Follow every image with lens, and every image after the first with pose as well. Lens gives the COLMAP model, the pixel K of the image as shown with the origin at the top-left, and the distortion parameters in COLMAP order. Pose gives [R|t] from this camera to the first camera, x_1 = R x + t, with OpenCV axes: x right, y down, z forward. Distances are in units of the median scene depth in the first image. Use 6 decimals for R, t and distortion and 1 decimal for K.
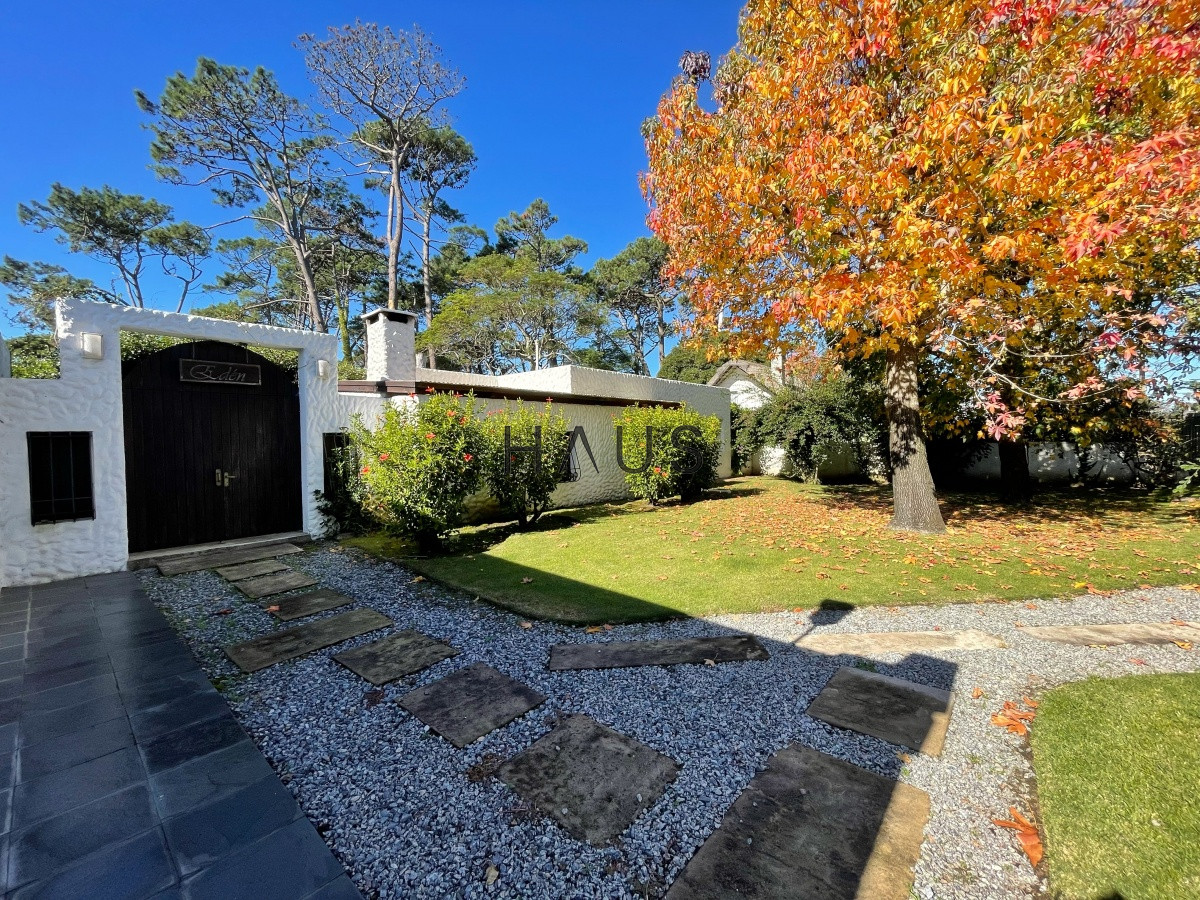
lens RADIAL K [[484.8, 0, 599.7], [0, 484.8, 451.1], [0, 0, 1]] dist [-0.005731, 0.000591]
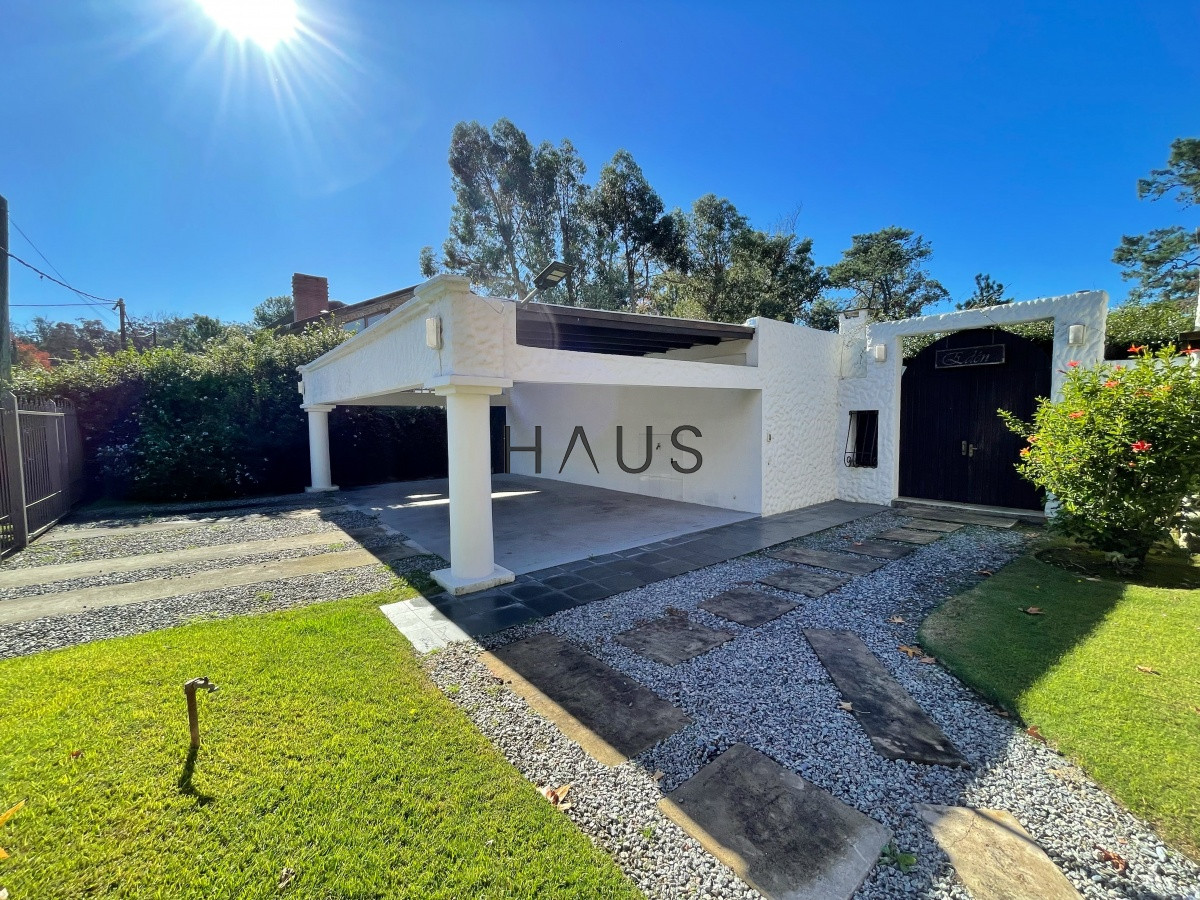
lens RADIAL K [[484.8, 0, 600.0], [0, 484.8, 451.2], [0, 0, 1]] dist [-0.005731, 0.000591]
pose [[-0.174299, 0.081724, -0.981296, 0.519982], [-0.012452, 0.996287, 0.085184, -0.026800], [0.984614, 0.027067, -0.172634, 0.352965]]
